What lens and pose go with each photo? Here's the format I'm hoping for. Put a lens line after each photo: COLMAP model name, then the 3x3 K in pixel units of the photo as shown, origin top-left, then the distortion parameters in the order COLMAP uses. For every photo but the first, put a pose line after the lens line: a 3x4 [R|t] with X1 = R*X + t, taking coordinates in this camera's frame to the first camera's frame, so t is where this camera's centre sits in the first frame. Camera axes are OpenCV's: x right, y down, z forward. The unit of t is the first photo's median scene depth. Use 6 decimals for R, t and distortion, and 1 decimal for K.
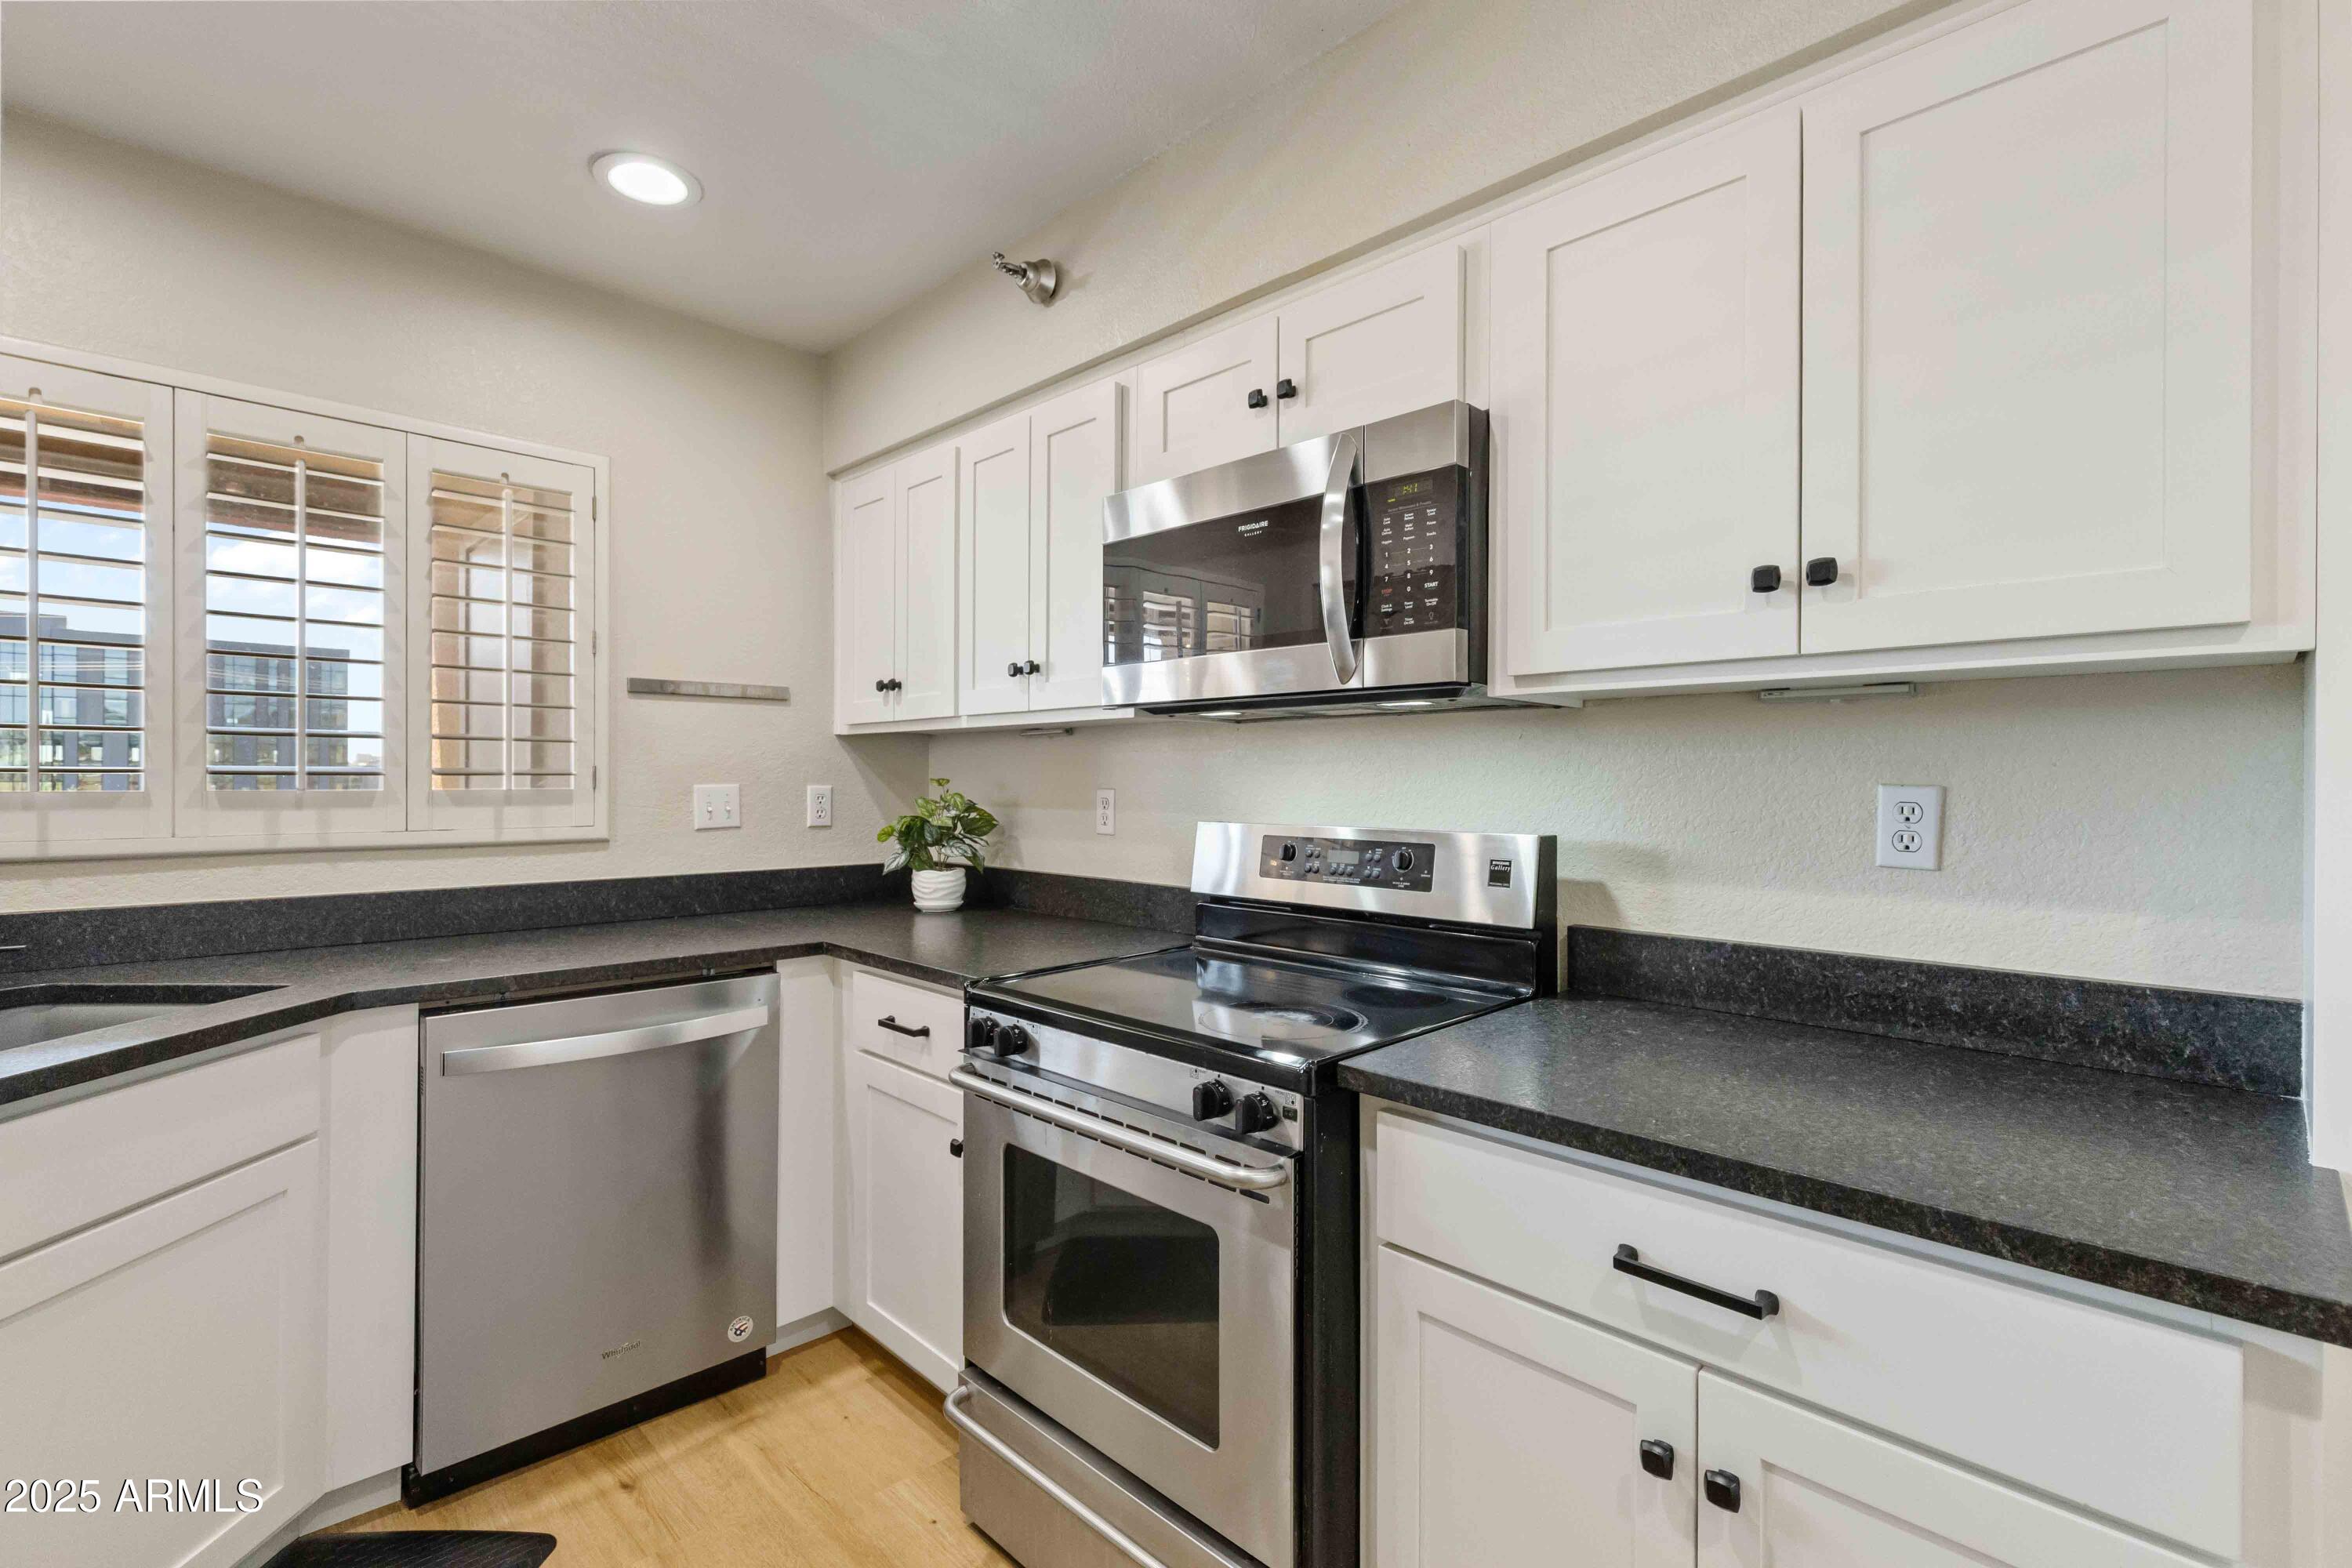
lens RADIAL K [[1055.0, 0, 1178.8], [0, 1055.0, 775.0], [0, 0, 1]] dist [0.002949, -0.000622]
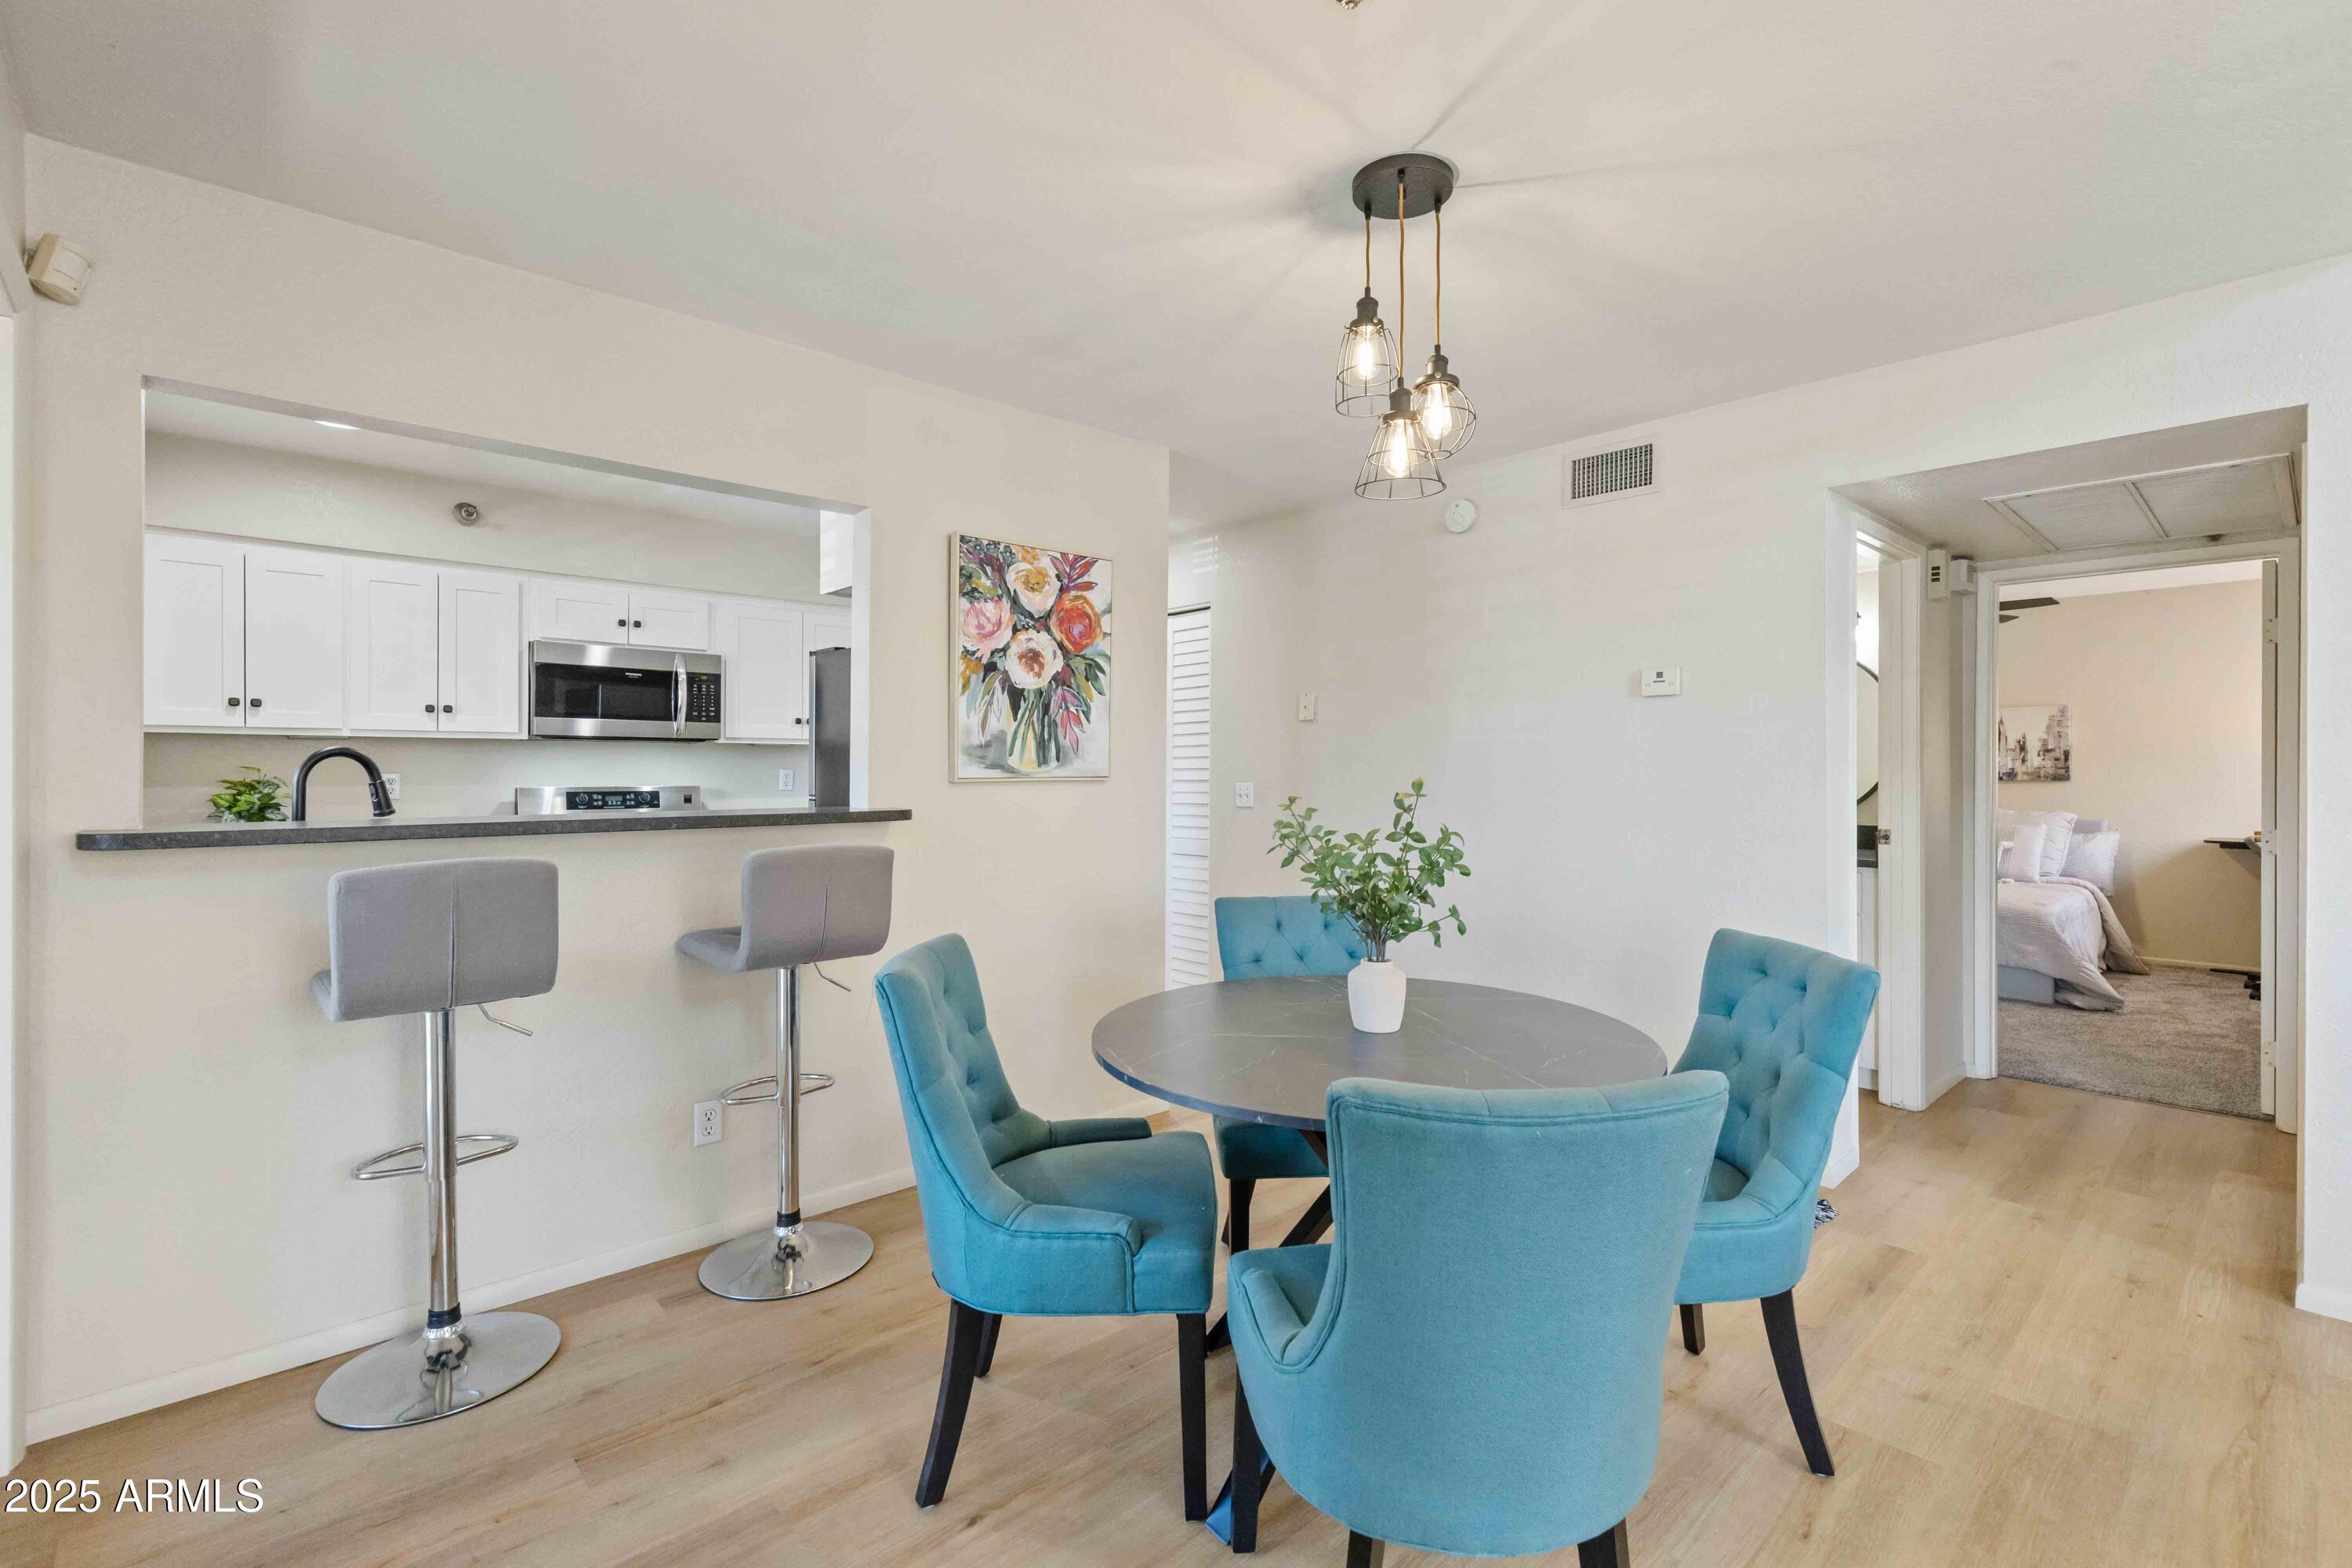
lens RADIAL K [[1056.2, 0, 1193.6], [0, 1056.2, 770.9], [0, 0, 1]] dist [0.003405, 0.000141]
pose [[0.030525, -0.008290, 0.999500, -2.175629], [-0.008115, 0.999931, 0.008541, -0.019733], [-0.999501, -0.008372, 0.030455, -0.433581]]
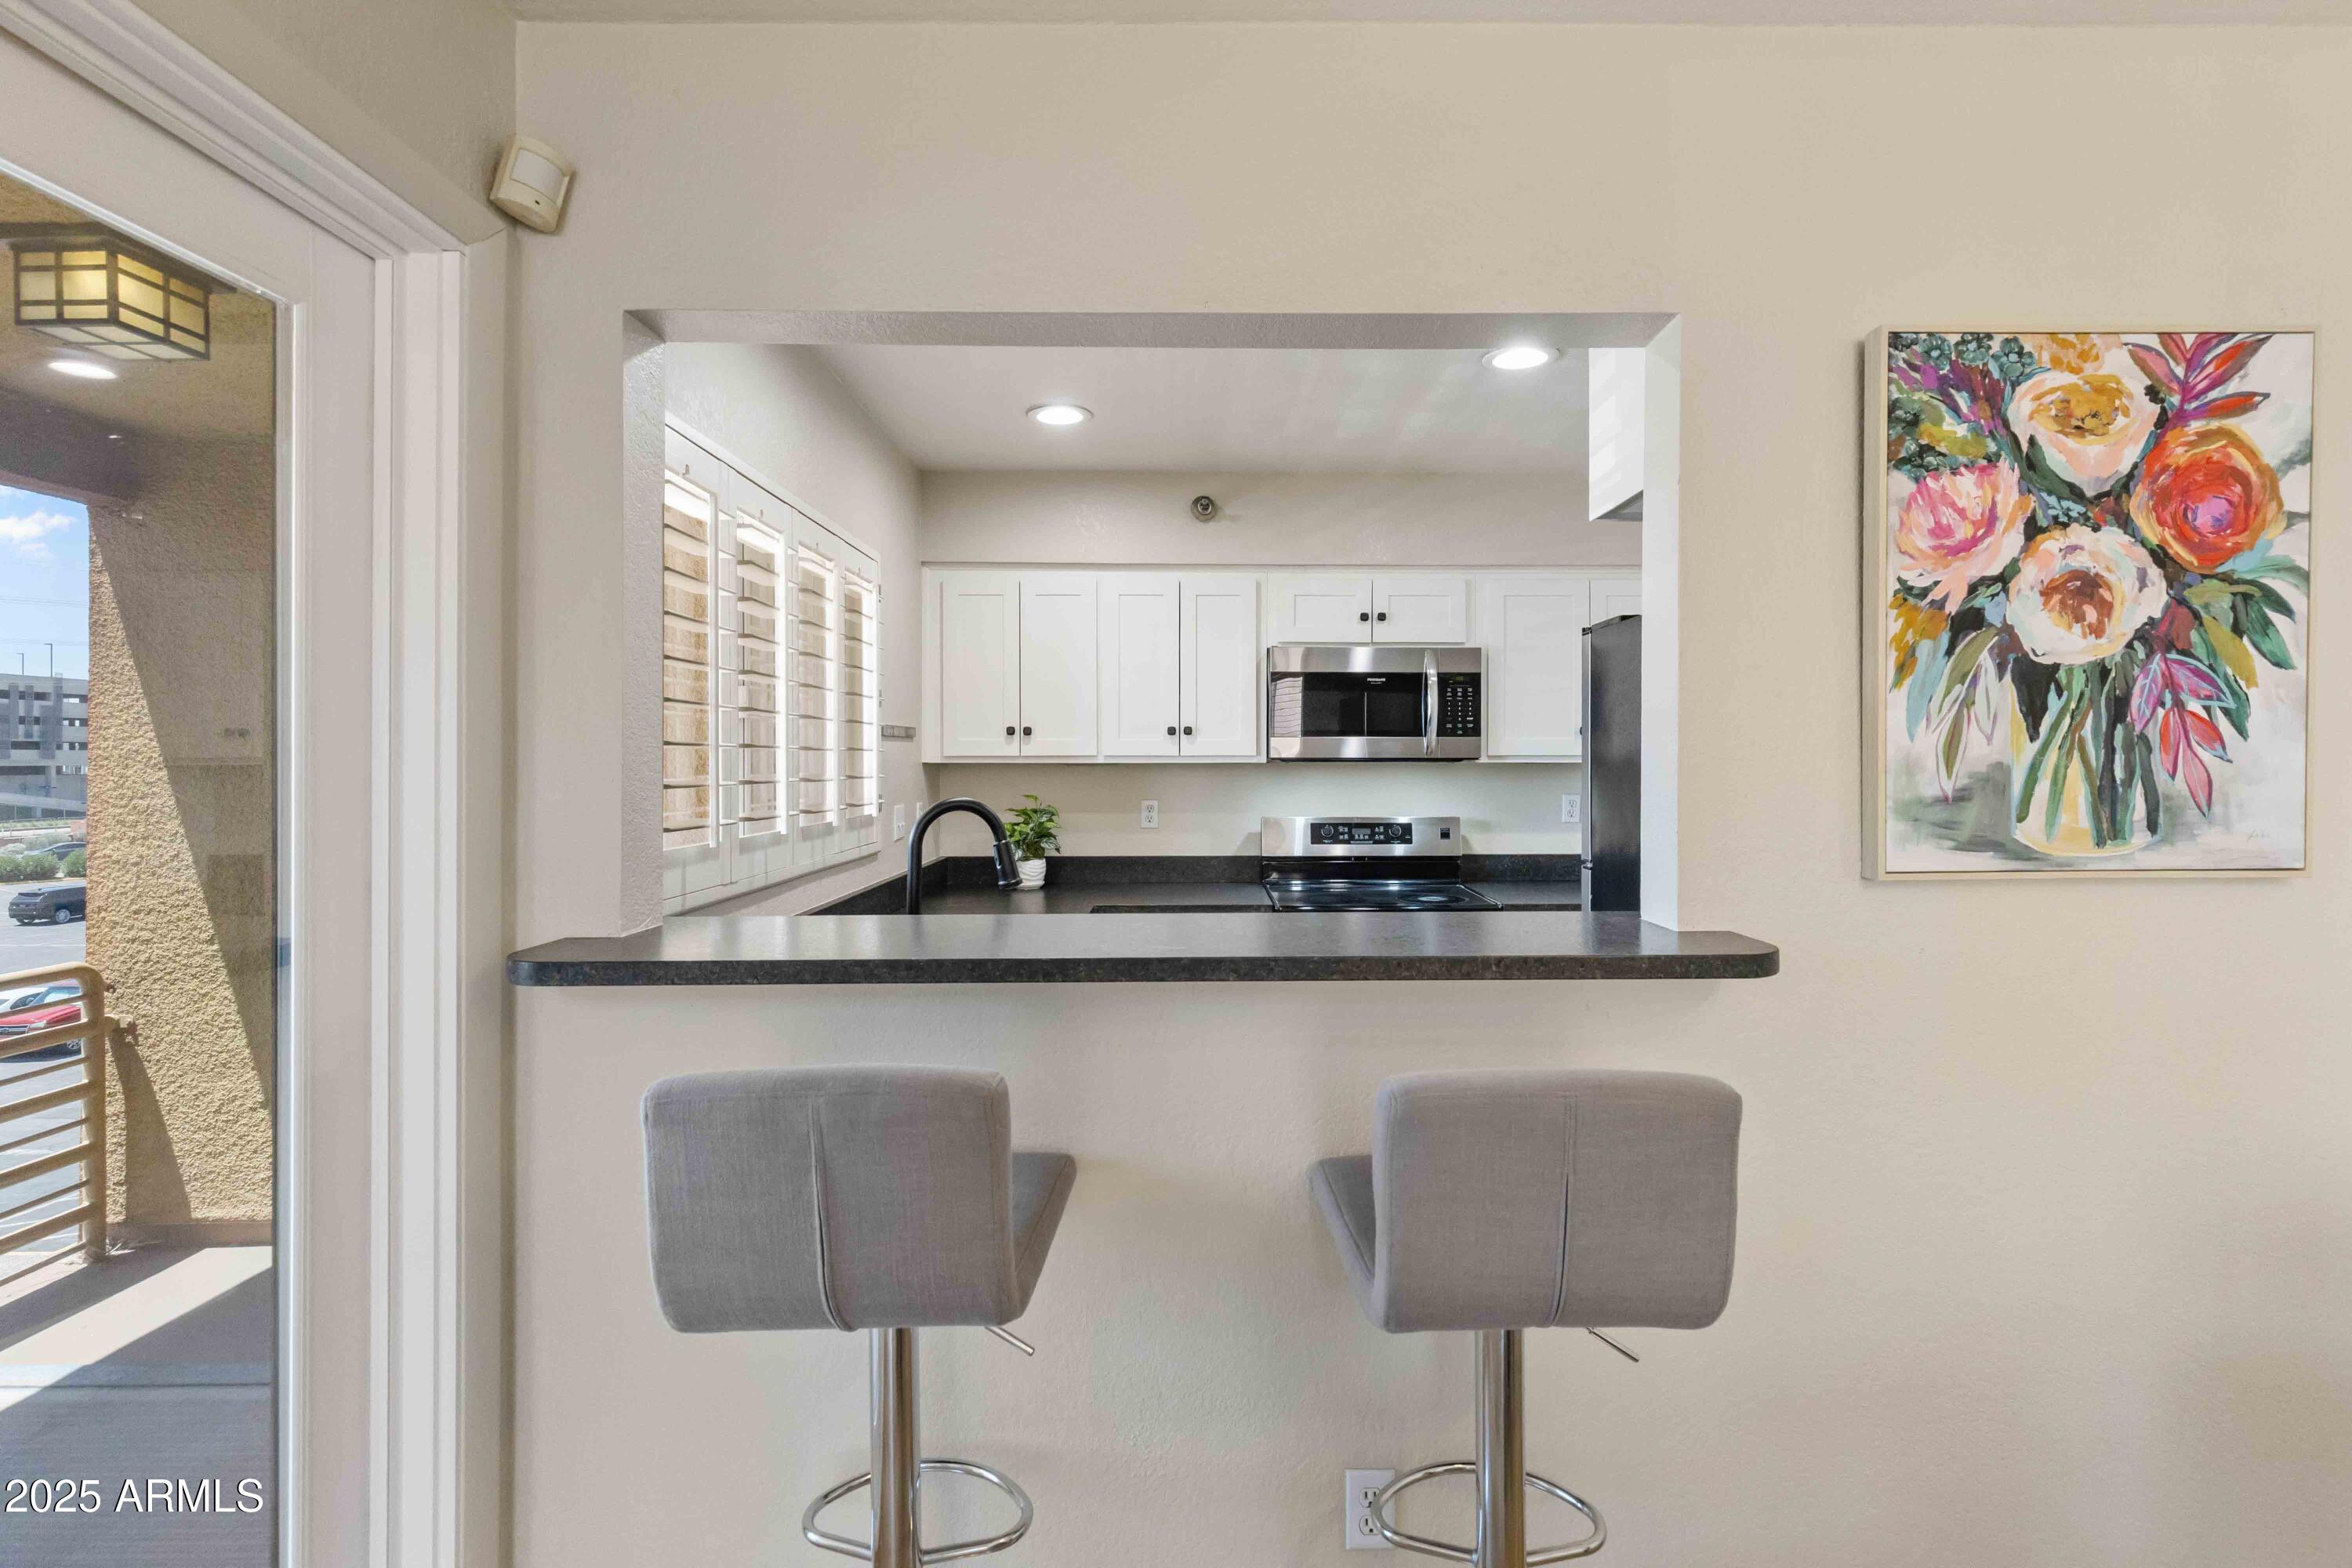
lens RADIAL K [[1053.0, 0, 1206.2], [0, 1053.0, 757.5], [0, 0, 1]] dist [0.003220, 0.000243]
pose [[0.689101, -0.004921, 0.724649, -1.455648], [0.002313, 0.999987, 0.004592, -0.073090], [-0.724662, -0.001488, 0.689103, -0.196463]]
